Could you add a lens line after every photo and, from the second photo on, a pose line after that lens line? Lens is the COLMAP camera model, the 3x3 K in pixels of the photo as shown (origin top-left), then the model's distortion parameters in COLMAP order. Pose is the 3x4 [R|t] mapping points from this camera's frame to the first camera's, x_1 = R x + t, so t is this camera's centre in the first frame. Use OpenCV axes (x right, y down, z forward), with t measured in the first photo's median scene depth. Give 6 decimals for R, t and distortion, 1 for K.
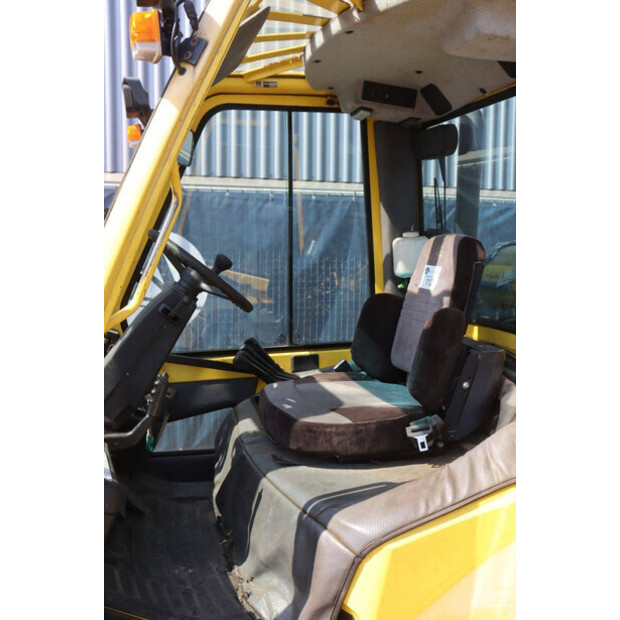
lens RADIAL K [[604.5, 0, 310.0], [0, 604.5, 310.0], [0, 0, 1]] dist [-0.086842, 0.017602]
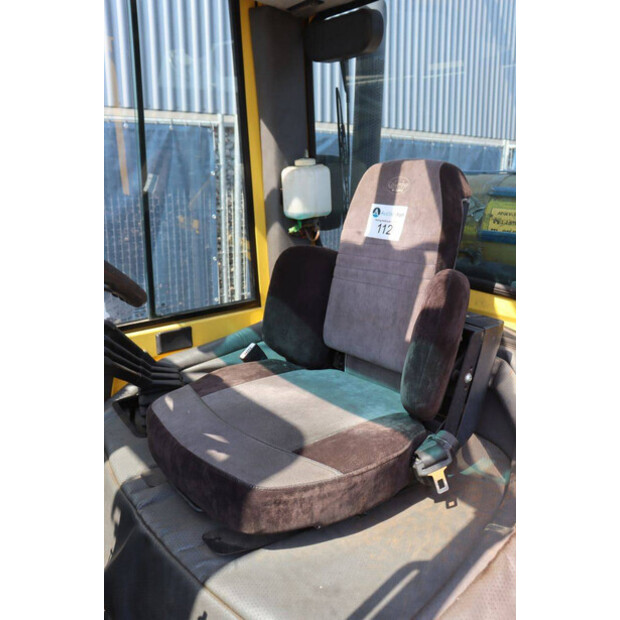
lens RADIAL K [[550.3, 0, 314.6], [0, 550.3, 309.2], [0, 0, 1]] dist [-0.141417, 0.134768]
pose [[0.930823, -0.100343, 0.351424, -0.110862], [0.054280, 0.988863, 0.138581, -0.046964], [-0.361416, -0.109919, 0.925903, 0.434735]]
